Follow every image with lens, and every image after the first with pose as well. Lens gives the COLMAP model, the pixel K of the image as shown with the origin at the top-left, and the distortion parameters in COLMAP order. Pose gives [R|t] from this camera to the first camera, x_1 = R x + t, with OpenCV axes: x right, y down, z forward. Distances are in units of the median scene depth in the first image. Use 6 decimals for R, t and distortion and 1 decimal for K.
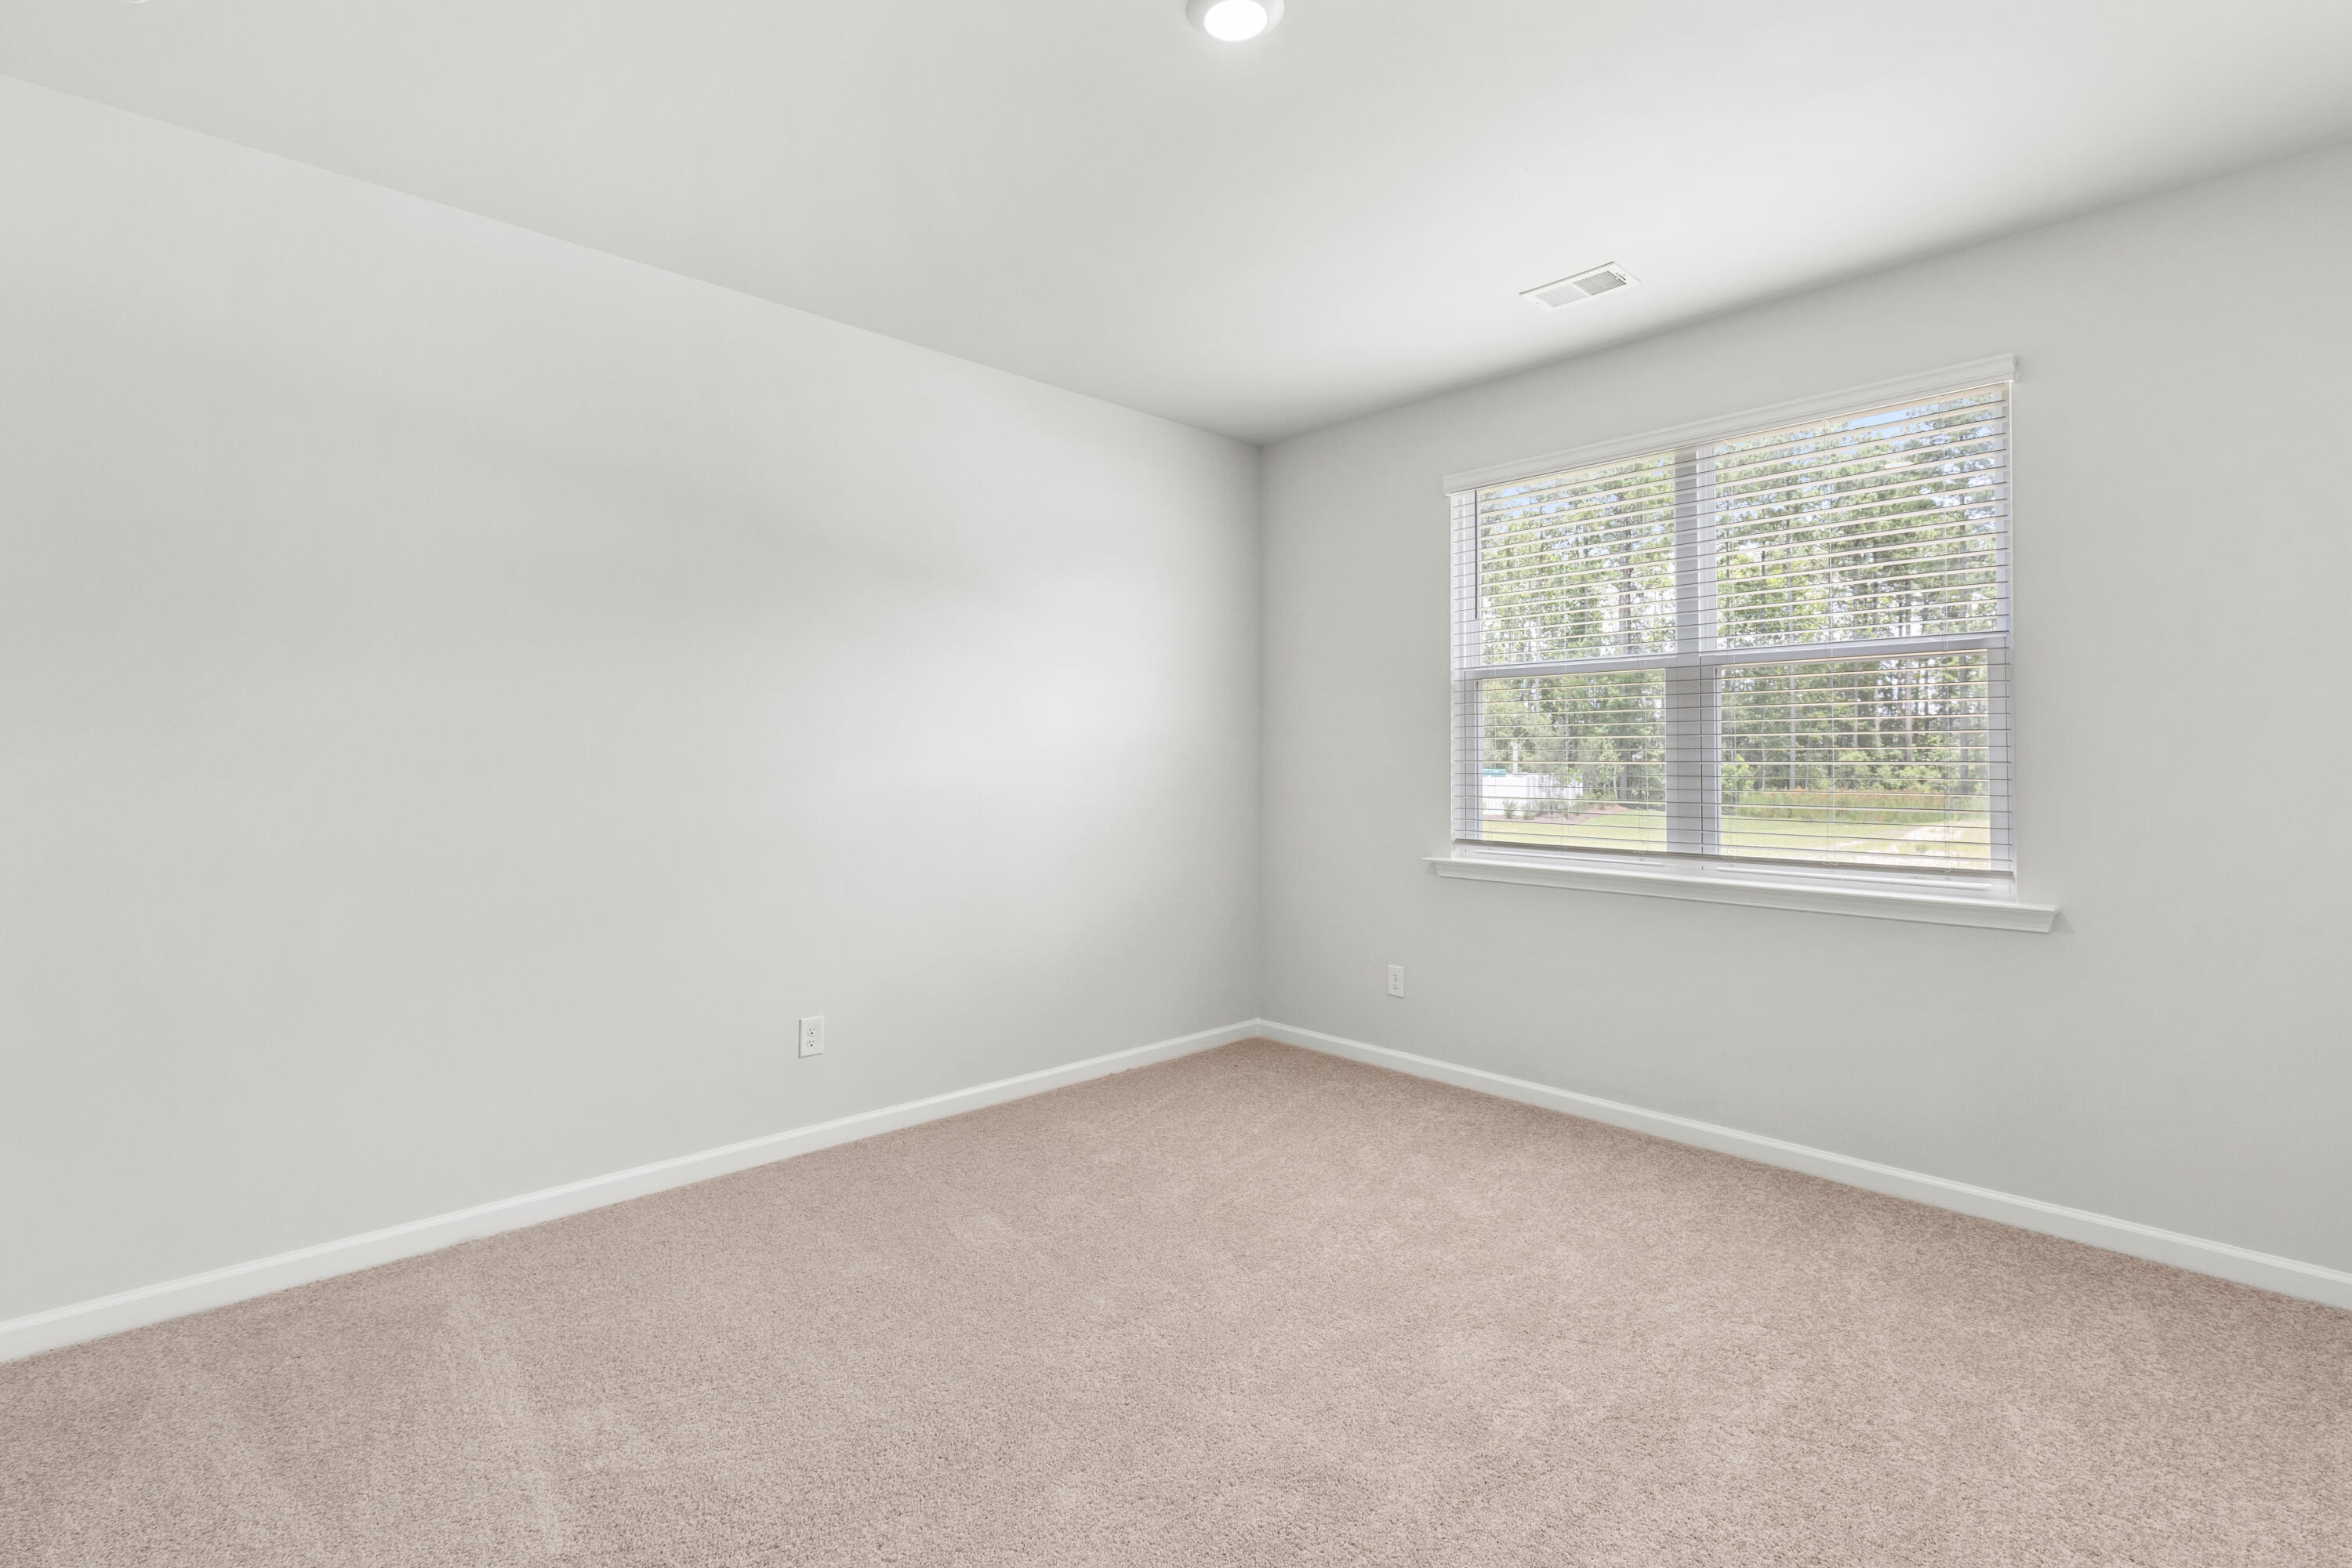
lens RADIAL K [[1073.6, 0, 1278.0], [0, 1073.6, 741.3], [0, 0, 1]] dist [0.001979, -0.001710]
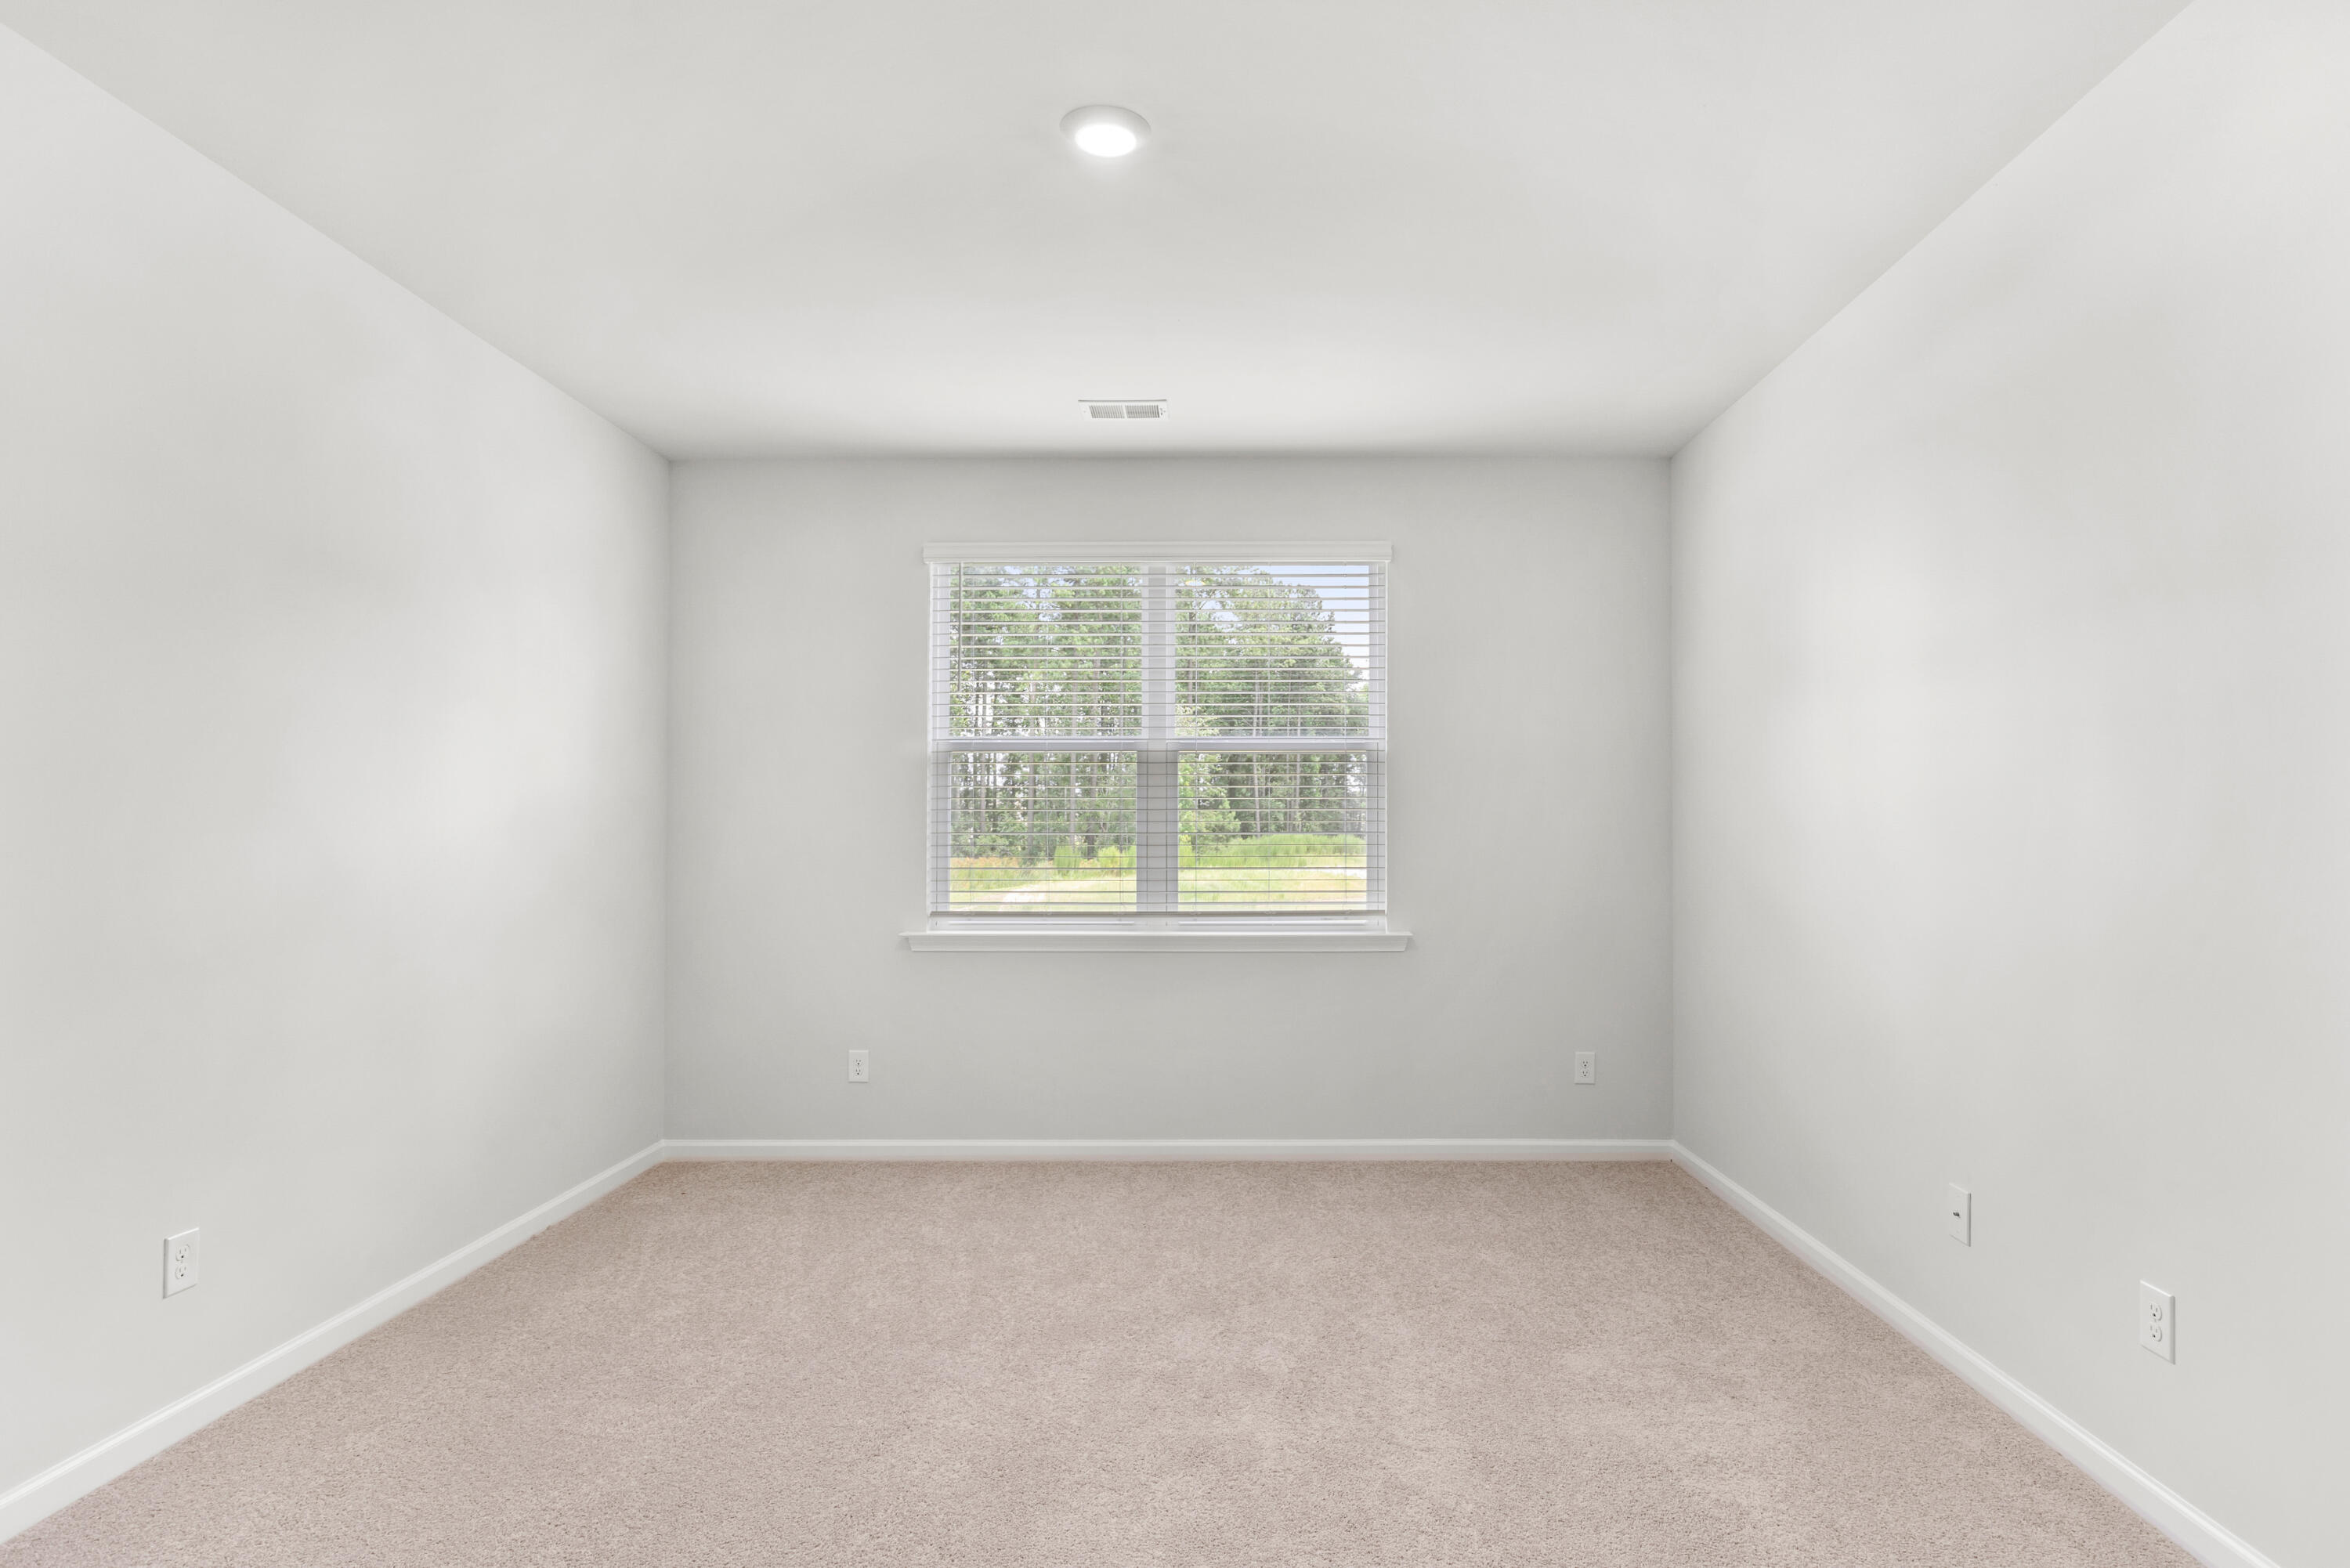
lens RADIAL K [[1138.4, 0, 1275.2], [0, 1138.4, 817.6], [0, 0, 1]] dist [-0.000414, -0.000947]
pose [[0.707706, 0.003881, 0.706497, -0.404522], [-0.008949, 0.999954, 0.003472, -0.002978], [-0.706451, -0.008780, 0.707708, 0.039514]]
